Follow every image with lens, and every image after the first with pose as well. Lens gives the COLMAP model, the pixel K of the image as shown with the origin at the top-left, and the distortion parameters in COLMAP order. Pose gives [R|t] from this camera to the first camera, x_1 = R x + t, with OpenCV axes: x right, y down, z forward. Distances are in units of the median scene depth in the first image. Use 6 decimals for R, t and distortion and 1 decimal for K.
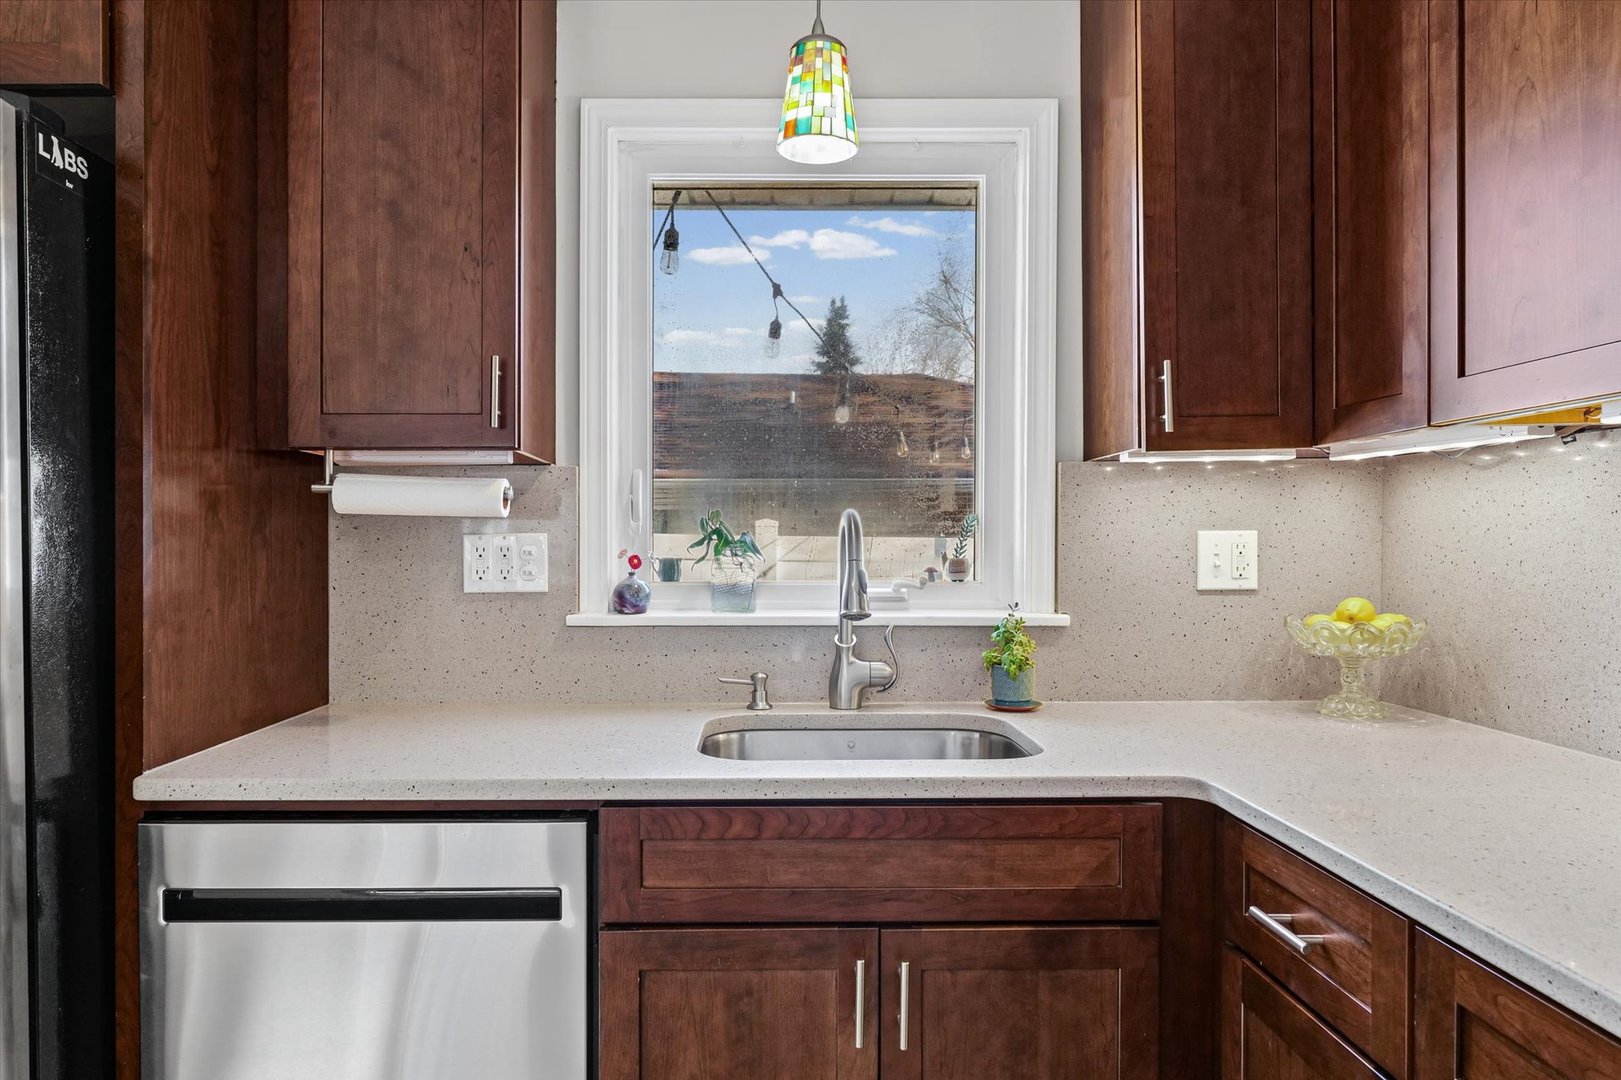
lens RADIAL K [[1011.7, 0, 759.5], [0, 1011.7, 558.9], [0, 0, 1]] dist [-0.000284, -0.000206]
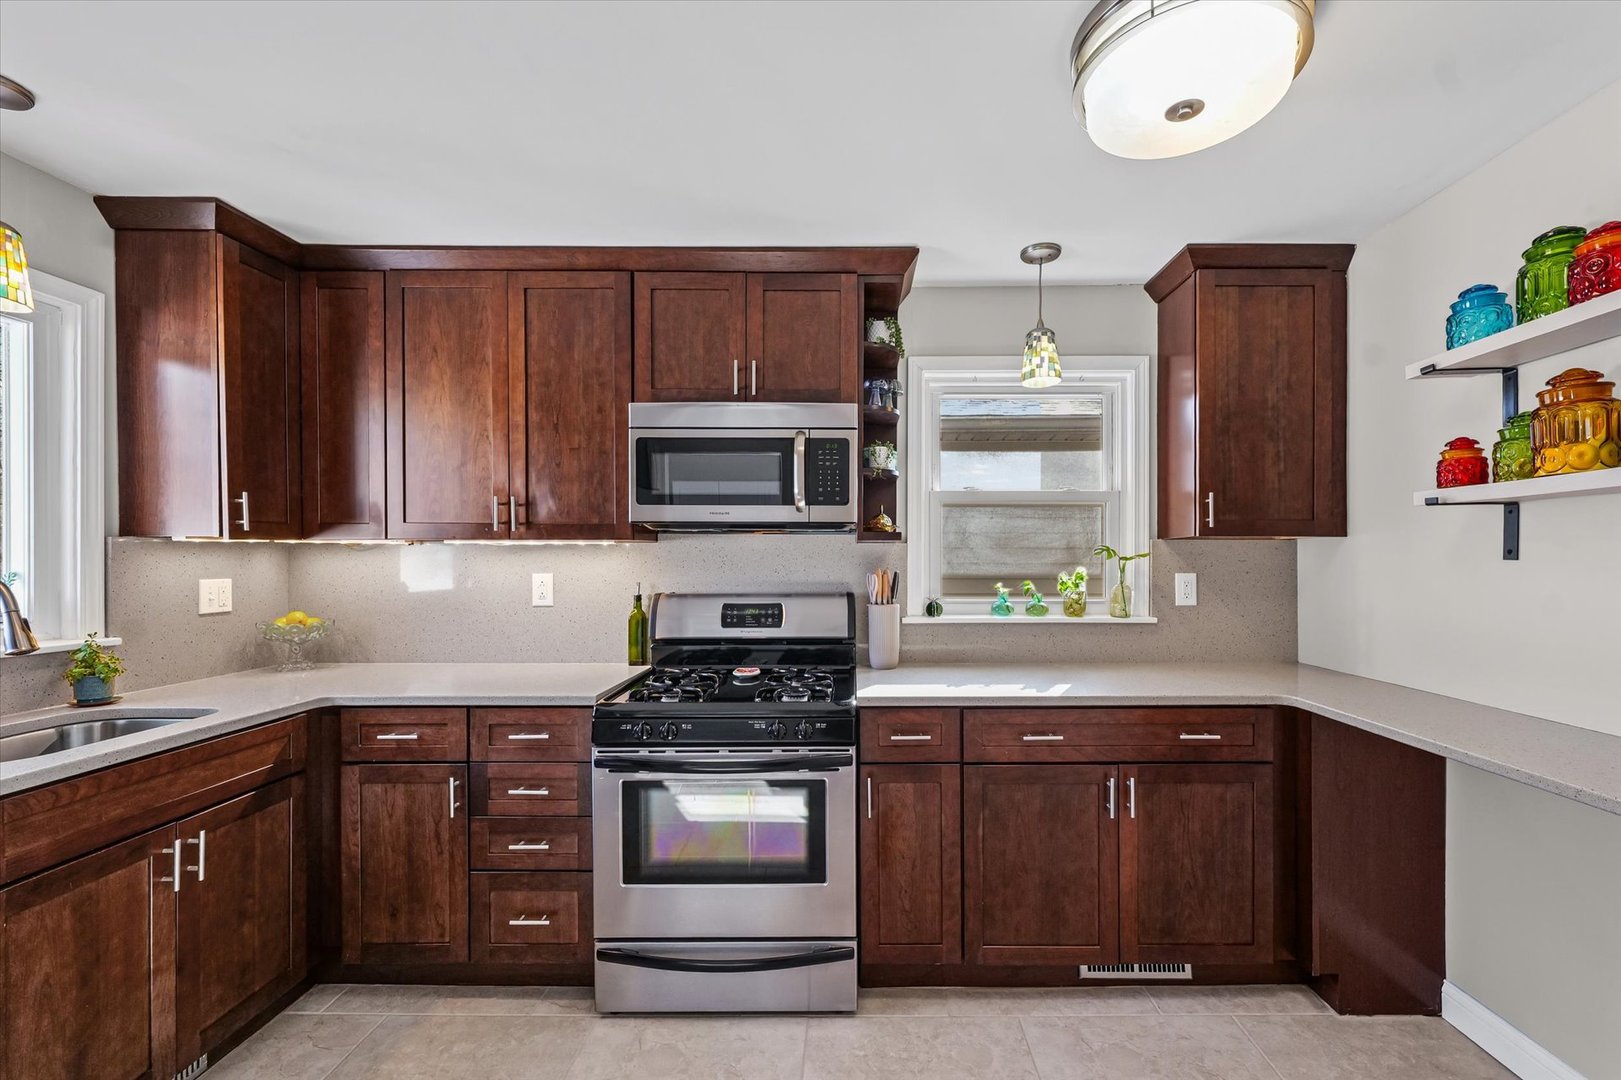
lens RADIAL K [[717.3, 0, 845.7], [0, 717.3, 535.3], [0, 0, 1]] dist [-0.002386, 0.000874]
pose [[0.025688, 0.032722, 0.999134, -0.866615], [0.017679, 0.999293, -0.033182, -0.050023], [-0.999514, 0.018516, 0.025091, -0.143761]]
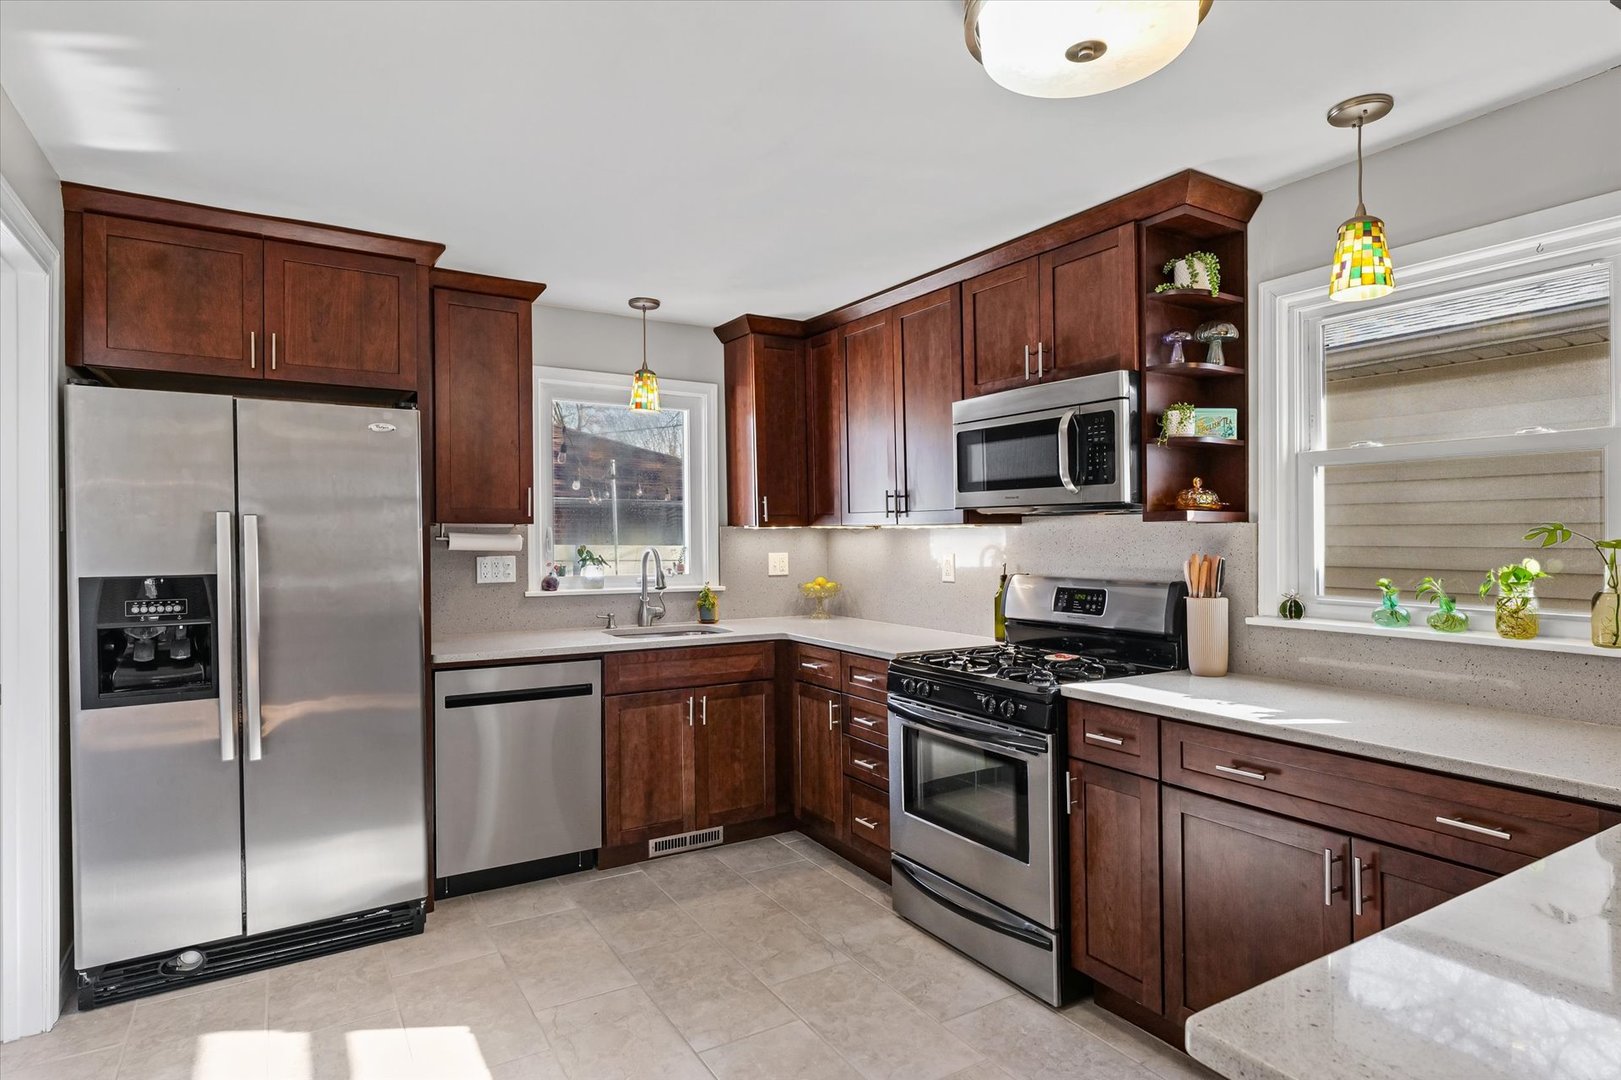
lens RADIAL K [[872.3, 0, 722.7], [0, 872.3, 493.2], [0, 0, 1]] dist [0.002682, 0.001603]
pose [[0.899618, 0.020963, 0.436175, -0.775838], [0.007825, 0.997913, -0.064099, -0.044355], [-0.436608, 0.061078, 0.897576, -1.160977]]
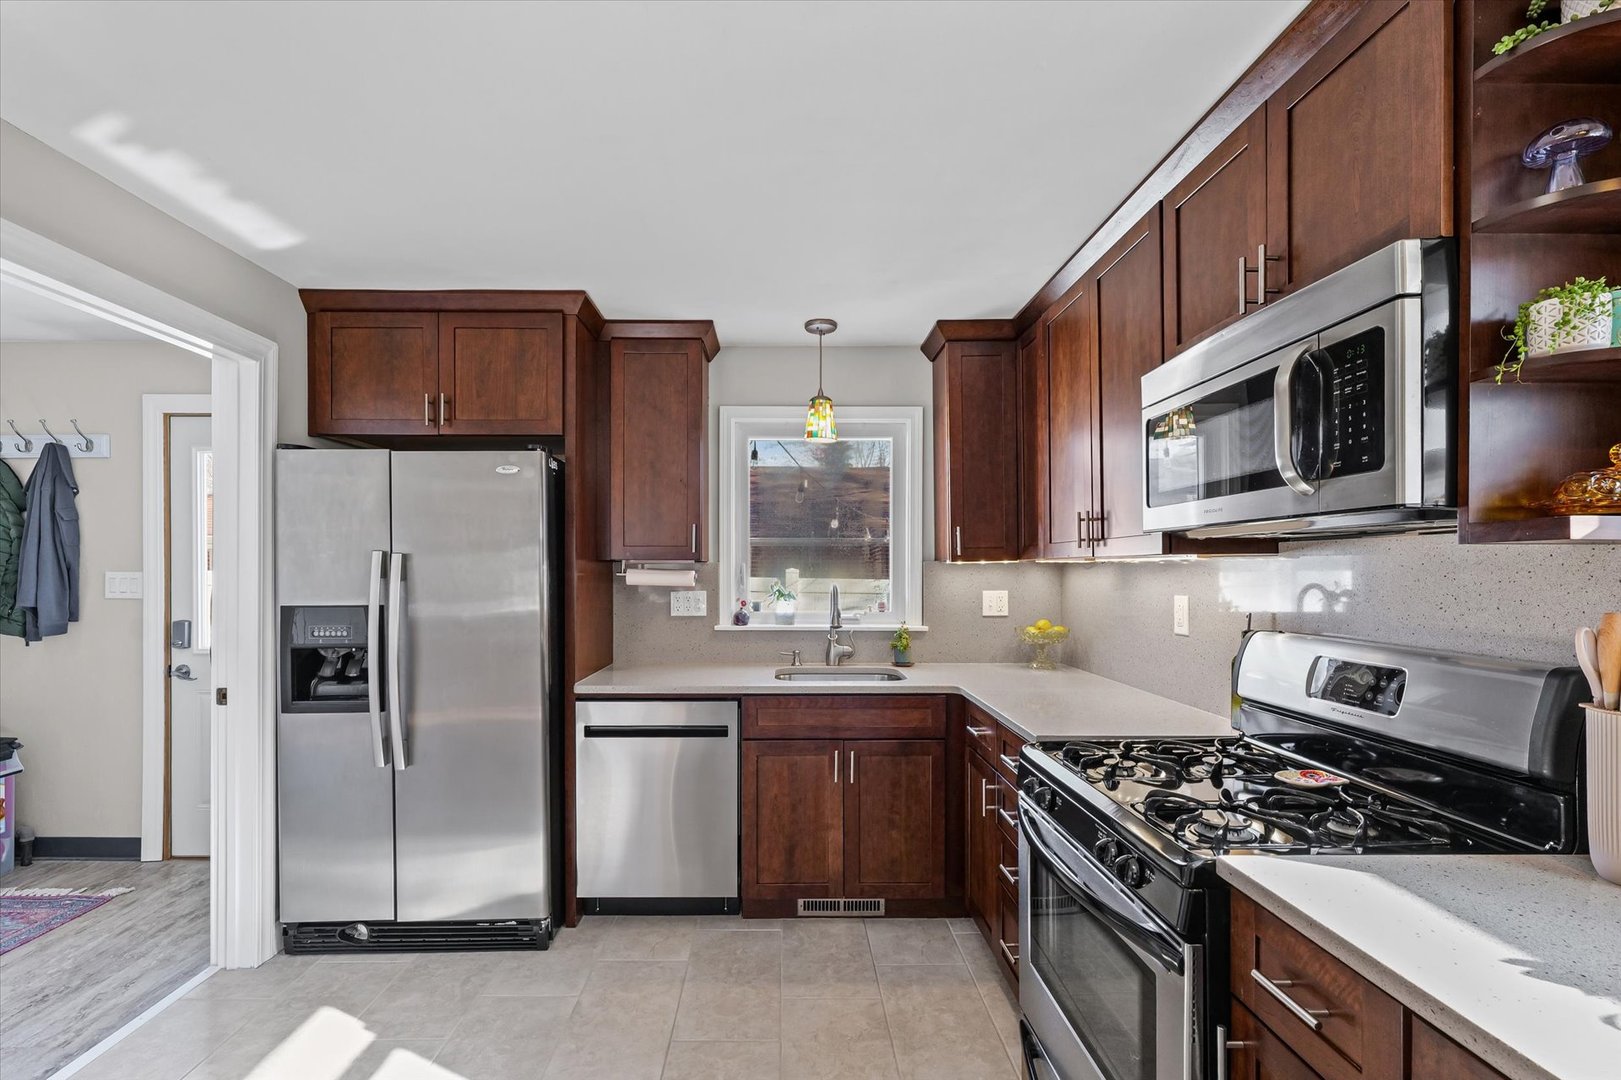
lens RADIAL K [[692.7, 0, 752.6], [0, 692.7, 559.8], [0, 0, 1]] dist [0.000816, 0.000826]
pose [[0.999102, -0.001095, -0.042349, -0.039324], [-0.000326, 0.999437, -0.033536, -0.052651], [0.042362, 0.033520, 0.998540, -0.734790]]
